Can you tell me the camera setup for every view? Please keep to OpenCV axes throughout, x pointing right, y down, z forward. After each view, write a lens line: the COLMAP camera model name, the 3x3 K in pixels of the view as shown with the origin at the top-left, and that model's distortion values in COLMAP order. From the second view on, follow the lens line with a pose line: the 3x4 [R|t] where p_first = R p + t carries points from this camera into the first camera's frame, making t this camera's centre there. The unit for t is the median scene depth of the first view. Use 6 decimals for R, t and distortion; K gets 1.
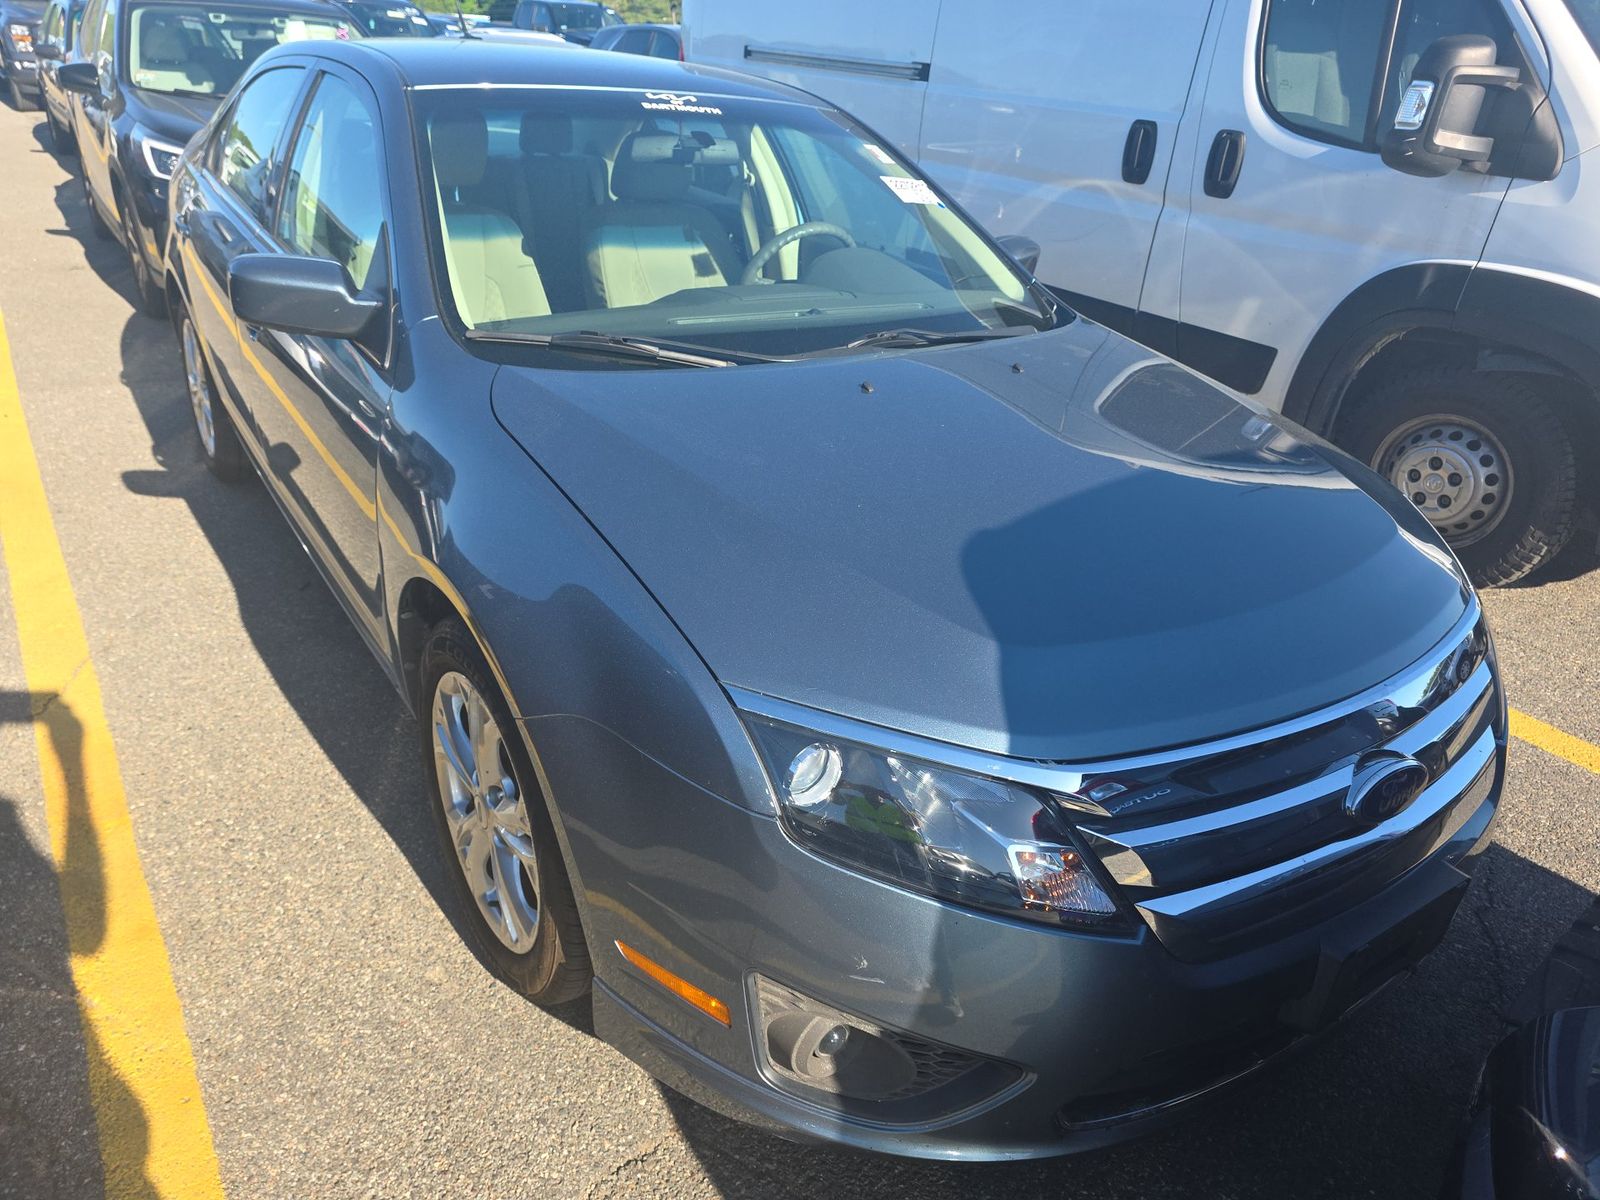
lens RADIAL K [[1058.6, 0, 800.0], [0, 1058.6, 600.0], [0, 0, 1]] dist [0.029261, -0.016698]
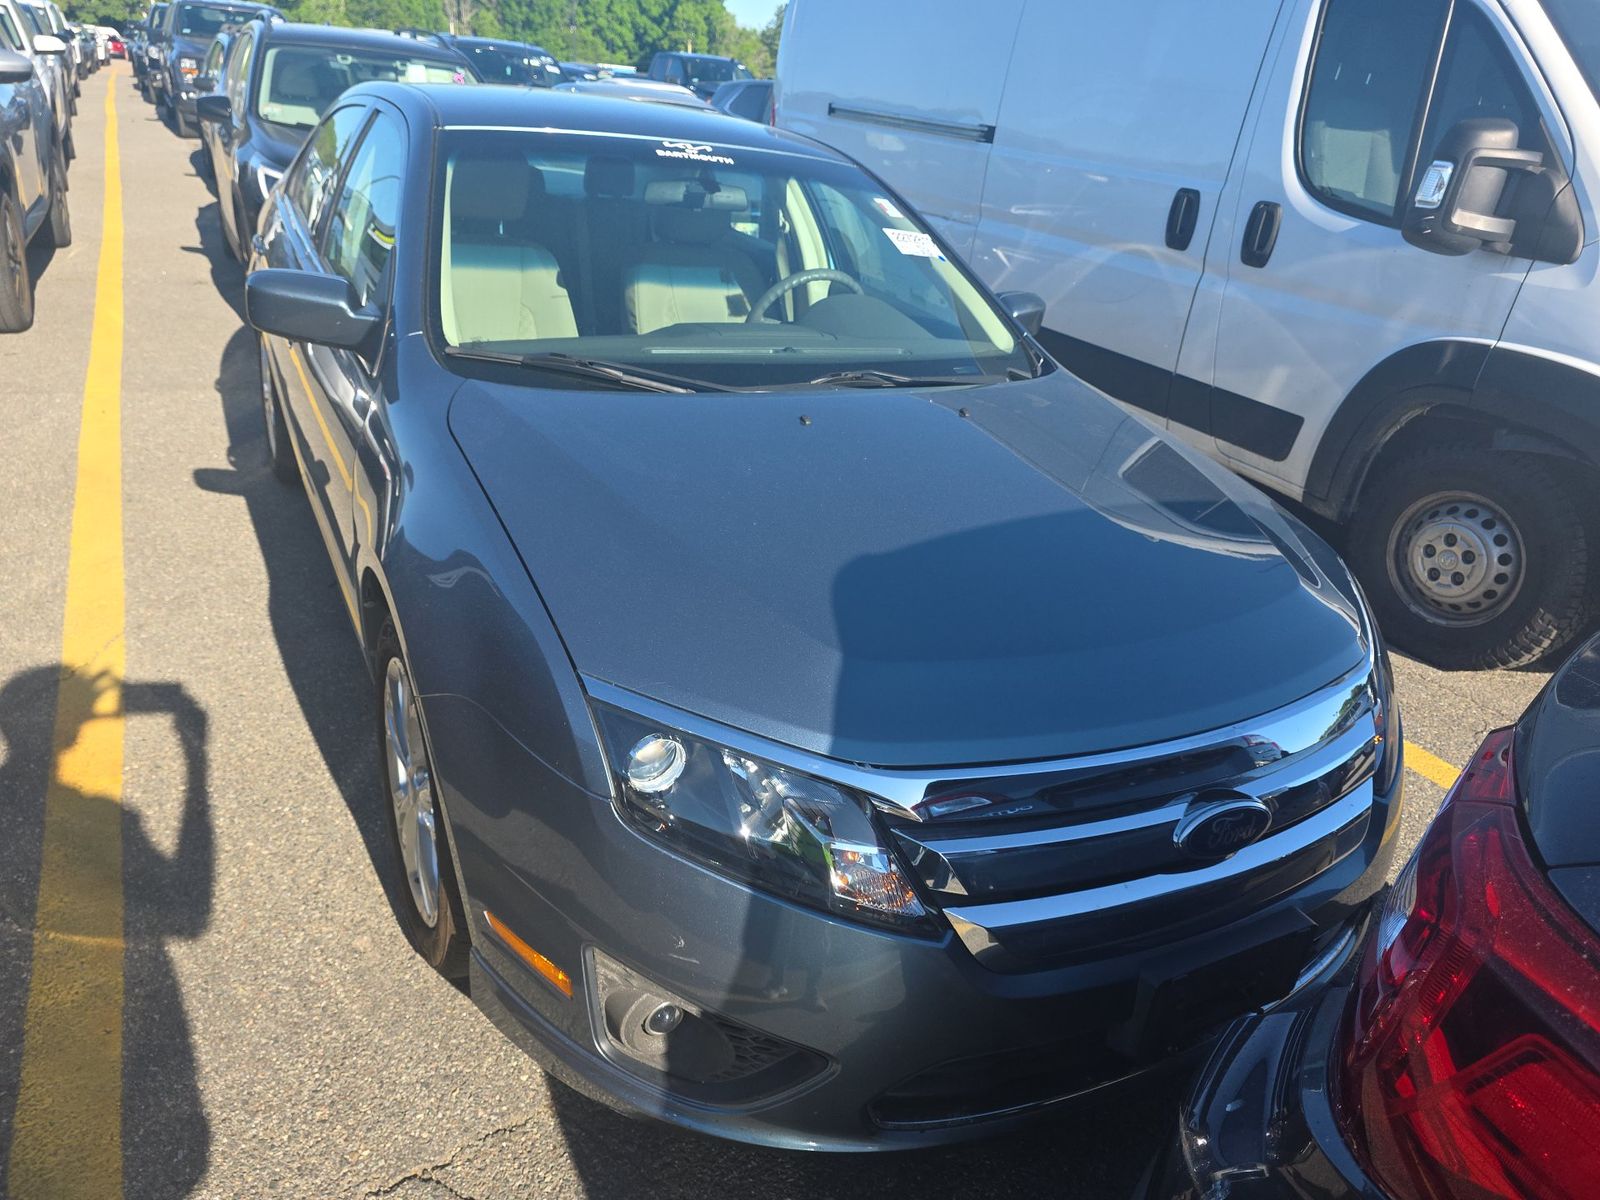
lens RADIAL K [[1059.9, 0, 822.9], [0, 1059.9, 597.9], [0, 0, 1]] dist [0.033538, -0.019050]
pose [[0.995172, 0.069959, -0.068838, 0.099739], [-0.073068, 0.996368, -0.043732, 0.013325], [0.065529, 0.048551, 0.996669, -0.028792]]
